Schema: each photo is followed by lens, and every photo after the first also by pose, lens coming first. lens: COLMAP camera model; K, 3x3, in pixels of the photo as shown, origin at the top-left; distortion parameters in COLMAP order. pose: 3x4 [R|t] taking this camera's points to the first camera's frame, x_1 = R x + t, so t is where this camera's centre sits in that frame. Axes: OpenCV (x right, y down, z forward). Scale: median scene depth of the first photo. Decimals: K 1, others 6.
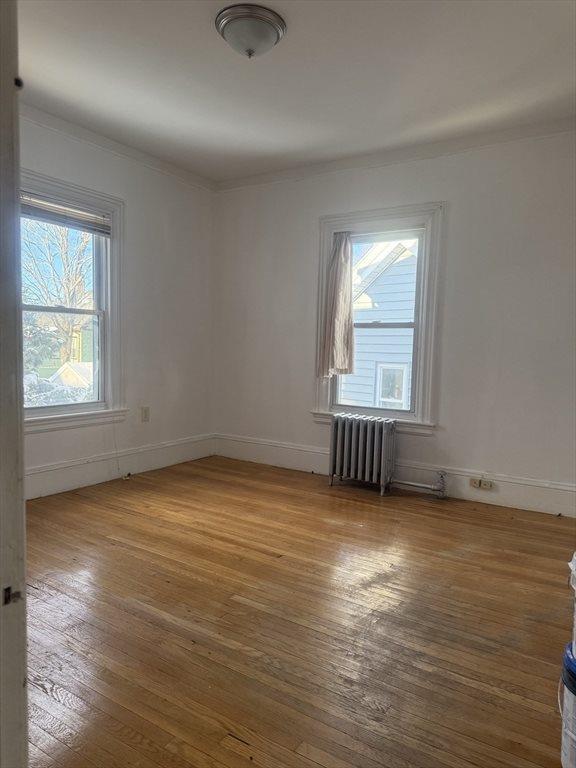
lens RADIAL K [[533.1, 0, 288.0], [0, 533.1, 384.0], [0, 0, 1]] dist [0.056084, -0.000920]
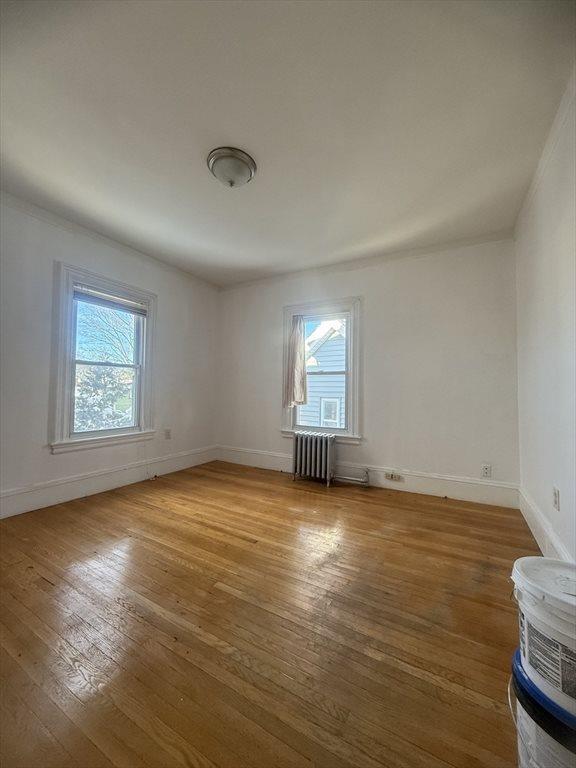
lens RADIAL K [[305.8, 0, 288.1], [0, 305.8, 381.7], [0, 0, 1]] dist [0.000418, 0.000068]
pose [[0.997902, -0.009208, 0.064087, 0.015961], [0.015398, 0.995188, -0.096768, -0.001439], [-0.062887, 0.097552, 0.993242, 0.160701]]
